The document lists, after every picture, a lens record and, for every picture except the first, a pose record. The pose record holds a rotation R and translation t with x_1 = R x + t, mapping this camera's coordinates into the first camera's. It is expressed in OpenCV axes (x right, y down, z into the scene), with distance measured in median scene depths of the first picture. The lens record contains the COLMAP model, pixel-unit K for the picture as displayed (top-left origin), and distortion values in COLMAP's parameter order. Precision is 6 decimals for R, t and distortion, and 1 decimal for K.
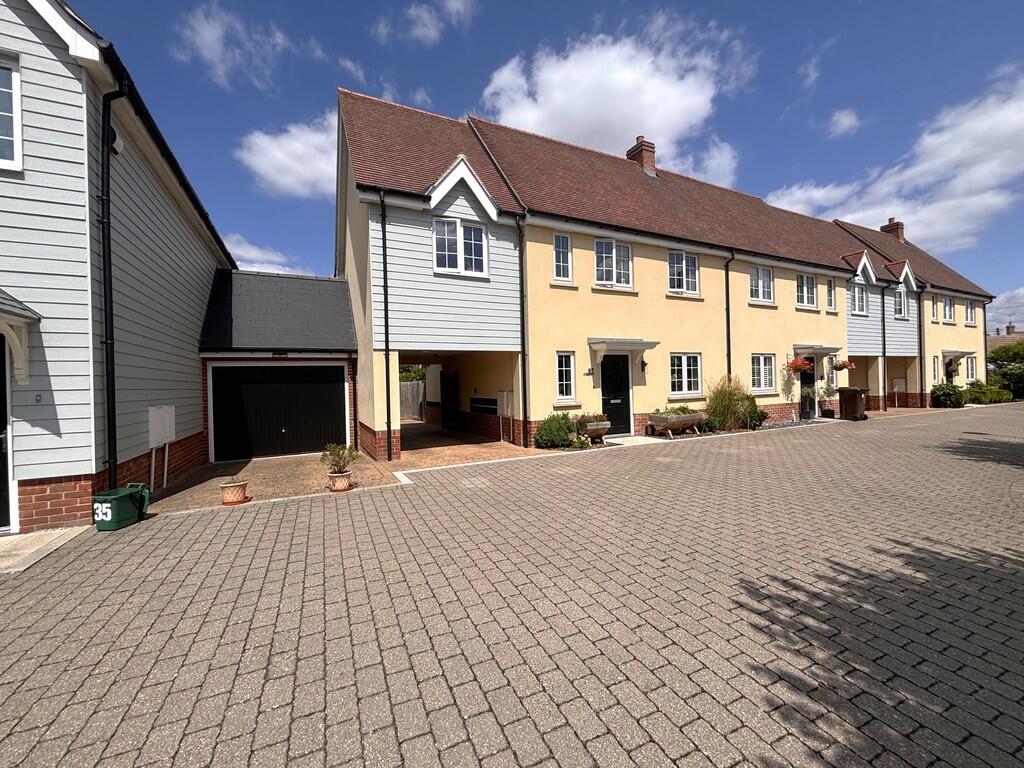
lens RADIAL K [[406.2, 0, 507.5], [0, 406.2, 383.9], [0, 0, 1]] dist [0.011625, -0.000225]
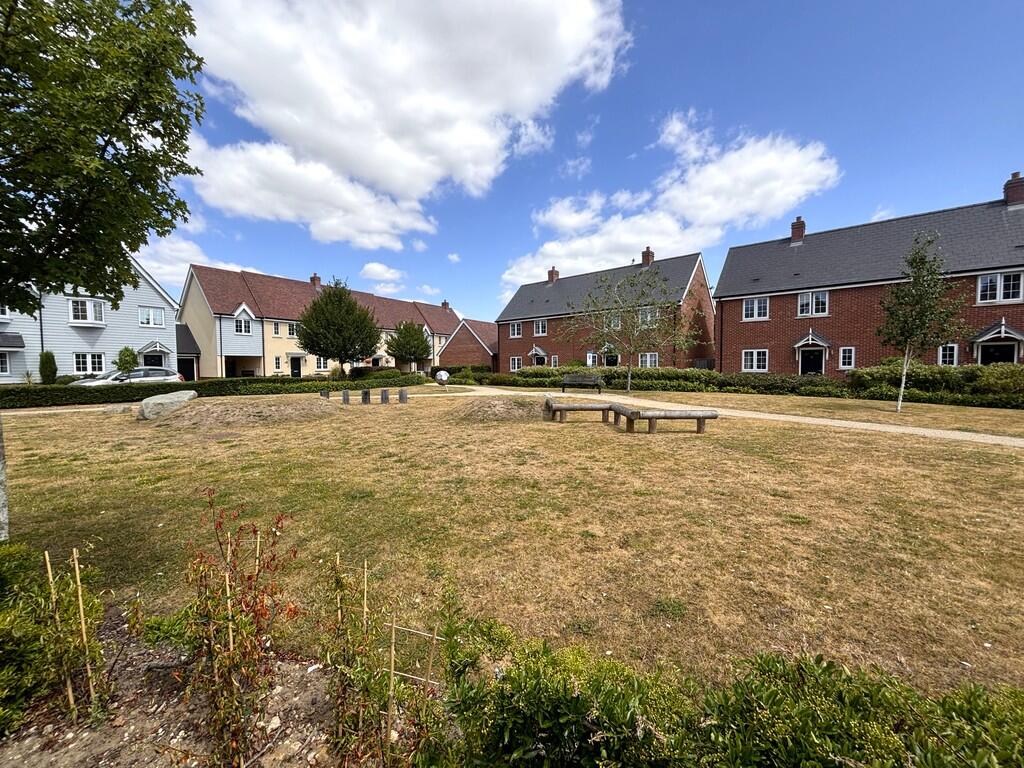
lens RADIAL K [[417.9, 0, 509.0], [0, 417.9, 385.1], [0, 0, 1]] dist [-0.001907, -0.000645]
pose [[0.850348, -0.003996, 0.526205, -0.056021], [-0.012809, 0.999518, 0.028288, 0.039676], [-0.526065, -0.030795, 0.849887, -3.064486]]
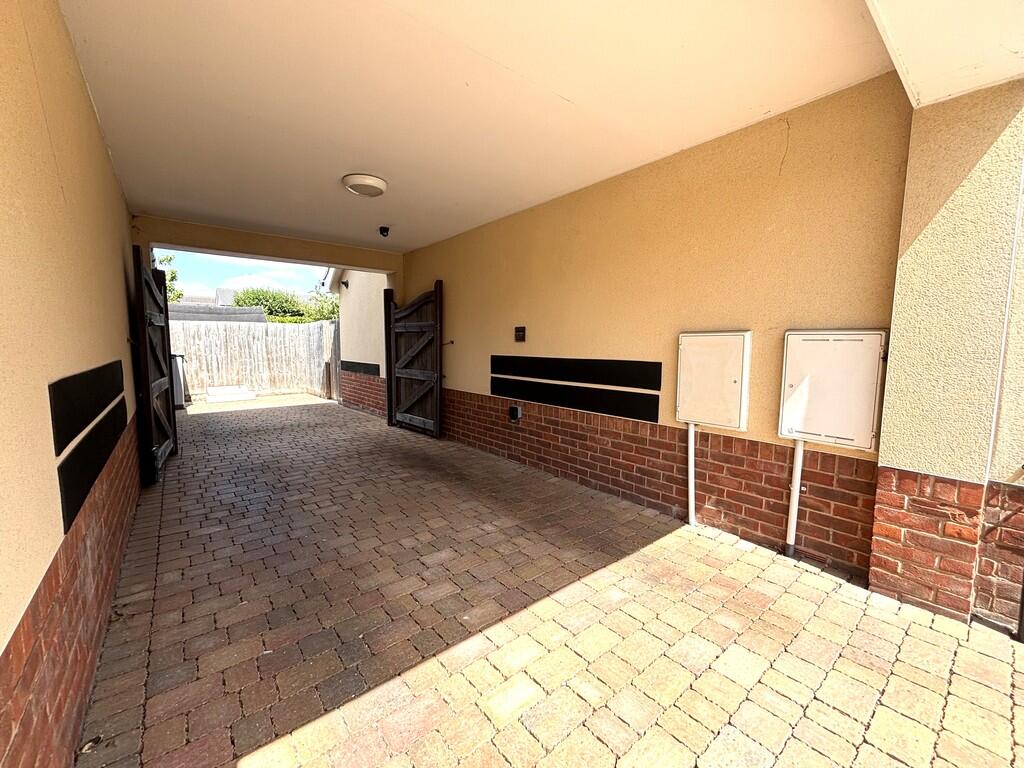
lens RADIAL K [[417.9, 0, 509.0], [0, 417.9, 385.1], [0, 0, 1]] dist [-0.001907, -0.000645]
pose [[0.974041, 0.010163, 0.226144, -0.213487], [-0.032212, 0.995049, 0.094024, 0.033210], [-0.224068, -0.098868, 0.969546, 0.848668]]
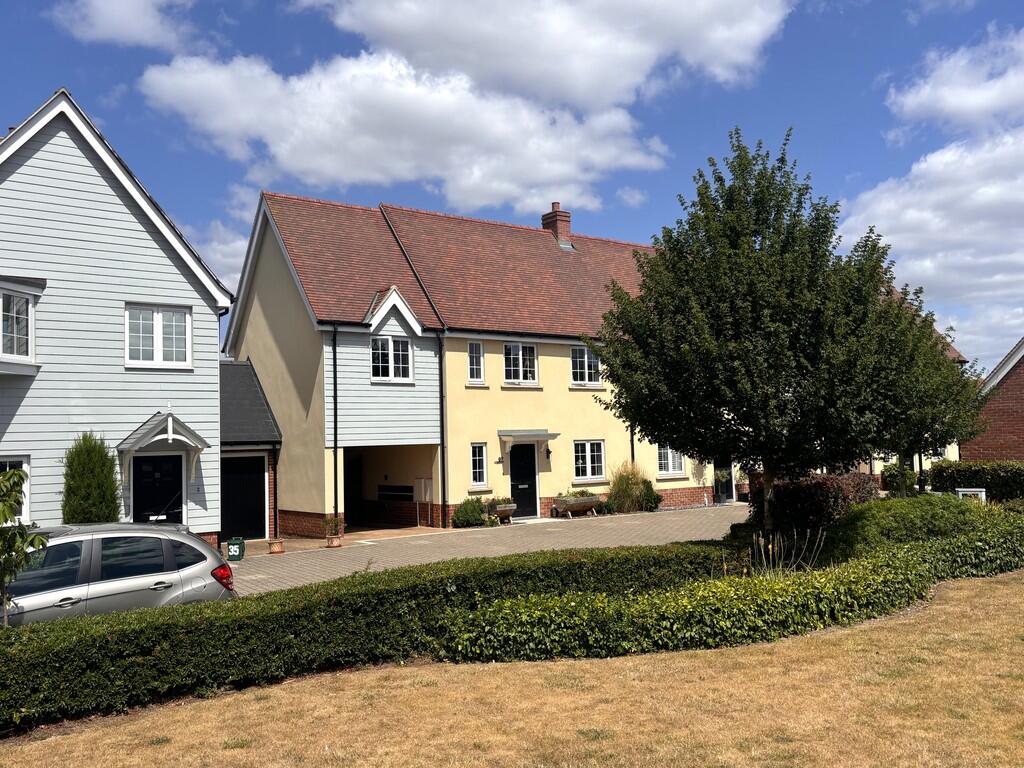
lens RADIAL K [[880.3, 0, 514.3], [0, 880.3, 389.4], [0, 0, 1]] dist [0.159652, -0.215904]
pose [[0.982600, 0.007135, 0.185595, -0.220181], [0.006077, 0.997492, -0.070519, -0.055137], [-0.185633, 0.070420, 0.980093, -1.466264]]
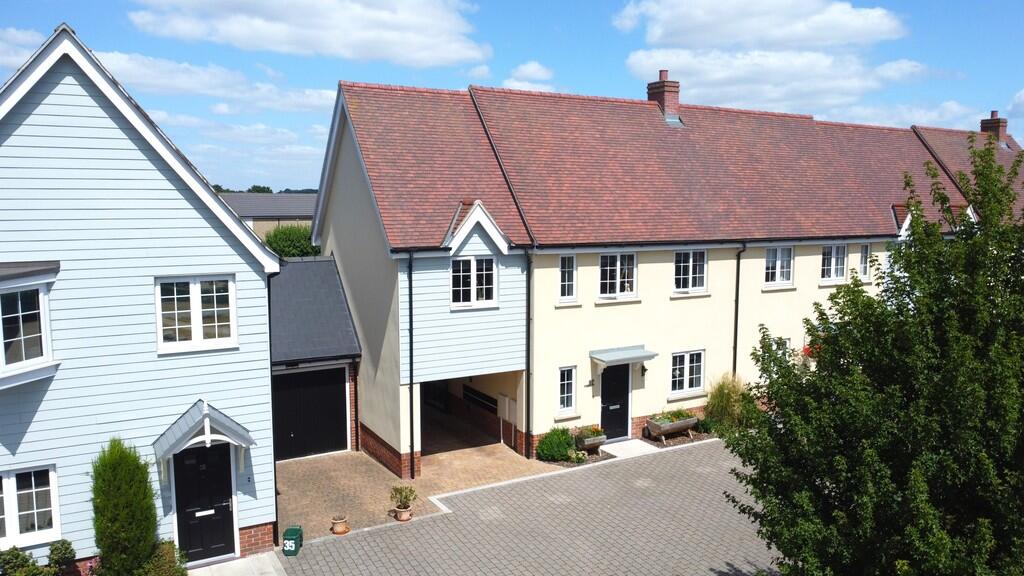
lens RADIAL K [[742.3, 0, 509.5], [0, 742.3, 285.9], [0, 0, 1]] dist [-0.002311, -0.001727]
pose [[0.997849, 0.018108, 0.063003, -0.131694], [-0.024714, 0.994090, 0.105712, -0.485797], [-0.060717, -0.107042, 0.992399, -0.873629]]
